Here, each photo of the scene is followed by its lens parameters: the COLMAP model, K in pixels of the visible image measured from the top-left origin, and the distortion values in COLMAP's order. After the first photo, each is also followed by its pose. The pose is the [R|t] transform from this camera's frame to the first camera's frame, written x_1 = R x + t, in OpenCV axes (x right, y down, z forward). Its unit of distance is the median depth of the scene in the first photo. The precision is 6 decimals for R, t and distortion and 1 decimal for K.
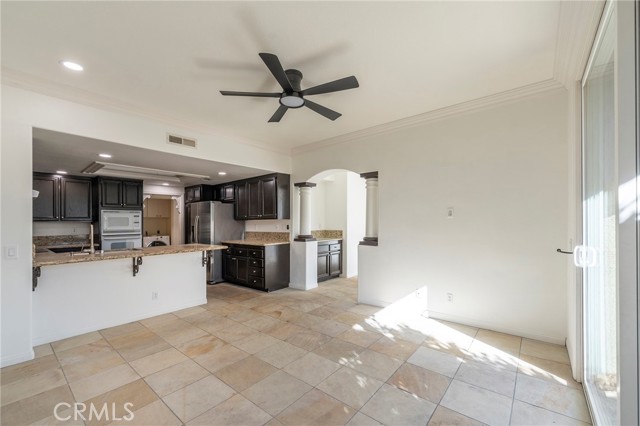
lens RADIAL K [[261.7, 0, 326.6], [0, 261.7, 221.9], [0, 0, 1]] dist [0.000601, -0.001738]
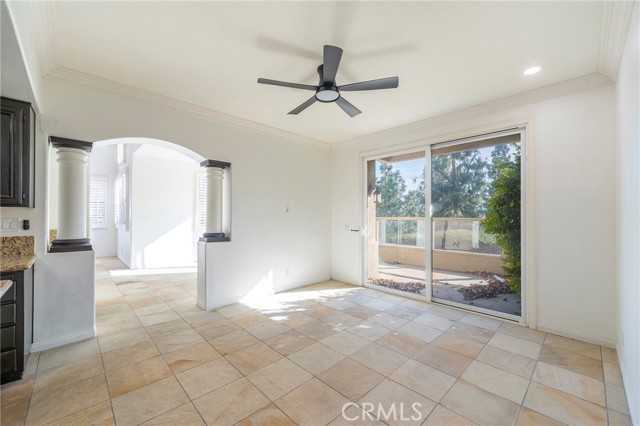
lens RADIAL K [[261.7, 0, 314.4], [0, 261.7, 214.4], [0, 0, 1]] dist [0.000601, -0.001738]
pose [[0.128862, 0.016786, 0.991520, -0.827974], [-0.004340, 0.999857, -0.016363, 0.011186], [-0.991653, -0.002195, 0.128916, 0.671726]]
